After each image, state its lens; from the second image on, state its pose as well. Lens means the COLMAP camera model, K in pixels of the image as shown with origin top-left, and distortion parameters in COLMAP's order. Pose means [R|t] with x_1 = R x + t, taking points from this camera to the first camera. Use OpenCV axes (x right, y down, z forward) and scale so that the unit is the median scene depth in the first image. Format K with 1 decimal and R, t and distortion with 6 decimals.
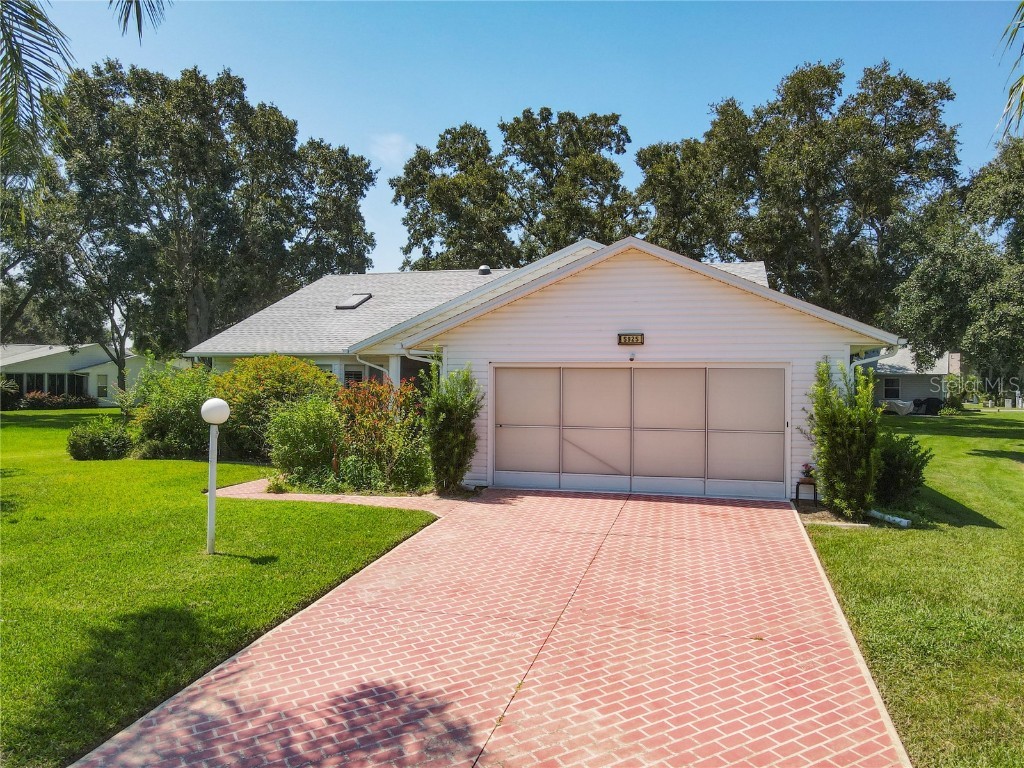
lens RADIAL K [[752.7, 0, 515.2], [0, 752.7, 383.5], [0, 0, 1]] dist [0.016920, 0.012978]
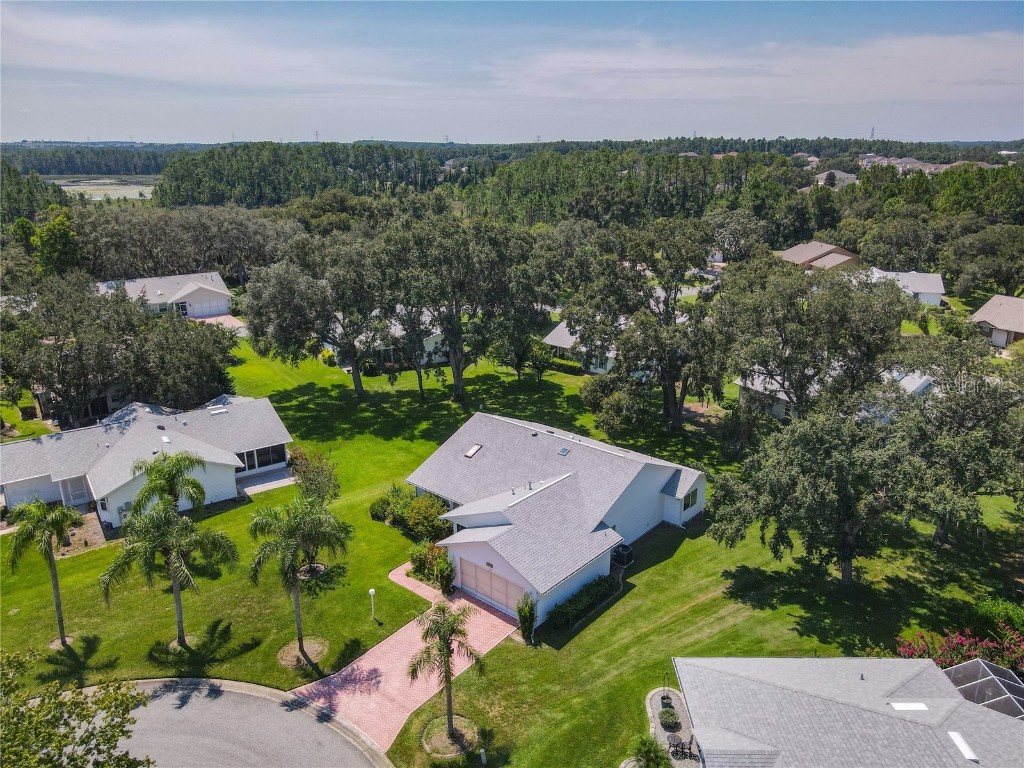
lens RADIAL K [[736.7, 0, 516.3], [0, 736.7, 397.7], [0, 0, 1]] dist [0.021633, 0.007121]
pose [[0.899555, 0.128946, -0.417342, 0.846987], [0.009583, 0.949379, 0.313987, -0.990492], [0.436703, -0.286448, 0.852783, -0.848574]]
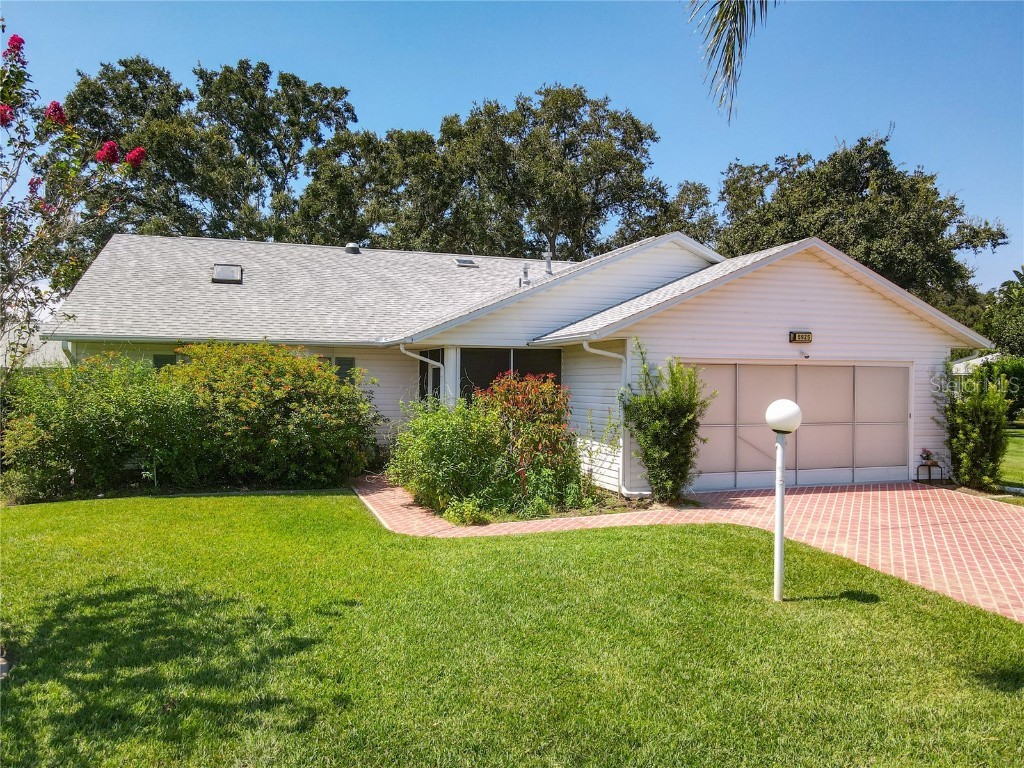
lens RADIAL K [[761.8, 0, 517.6], [0, 761.8, 393.3], [0, 0, 1]] dist [0.016591, 0.005190]
pose [[0.823916, -0.011029, 0.566604, -0.414216], [0.002564, 0.999873, 0.015734, 0.000224], [-0.566706, -0.011511, 0.823840, 0.199054]]
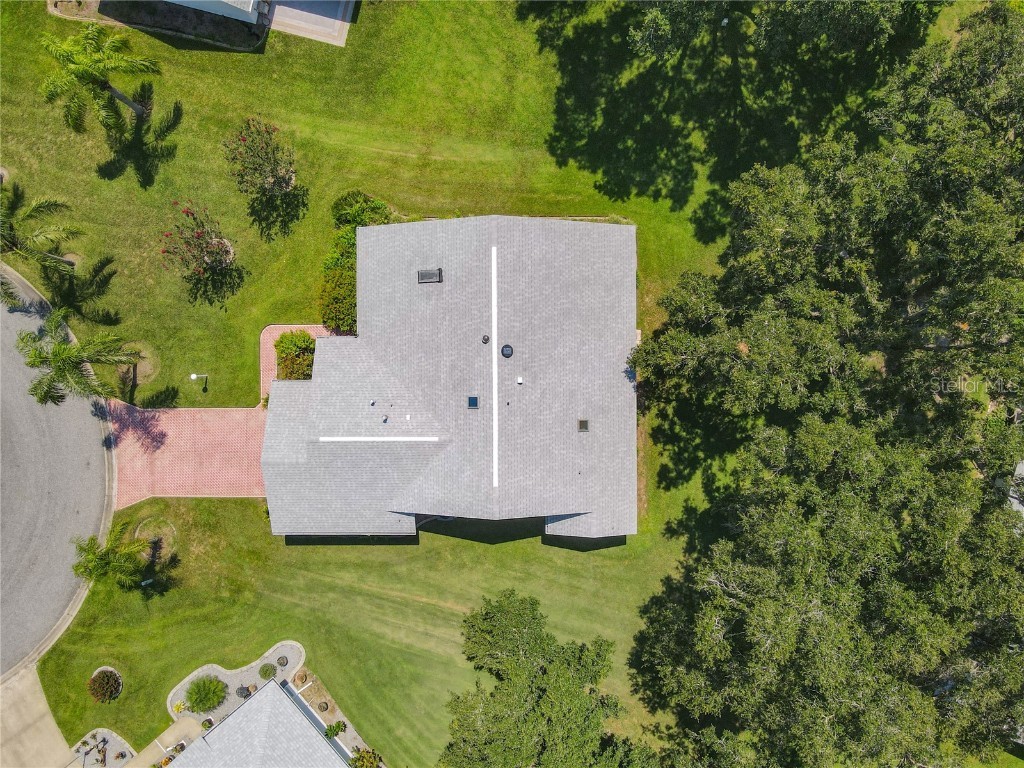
lens RADIAL K [[736.7, 0, 516.3], [0, 736.7, 397.7], [0, 0, 1]] dist [0.021633, 0.007121]
pose [[0.262745, 0.964851, -0.005330, 0.107892], [0.007872, 0.003380, 0.999963, -1.753649], [0.964833, -0.262777, -0.006708, 1.133292]]
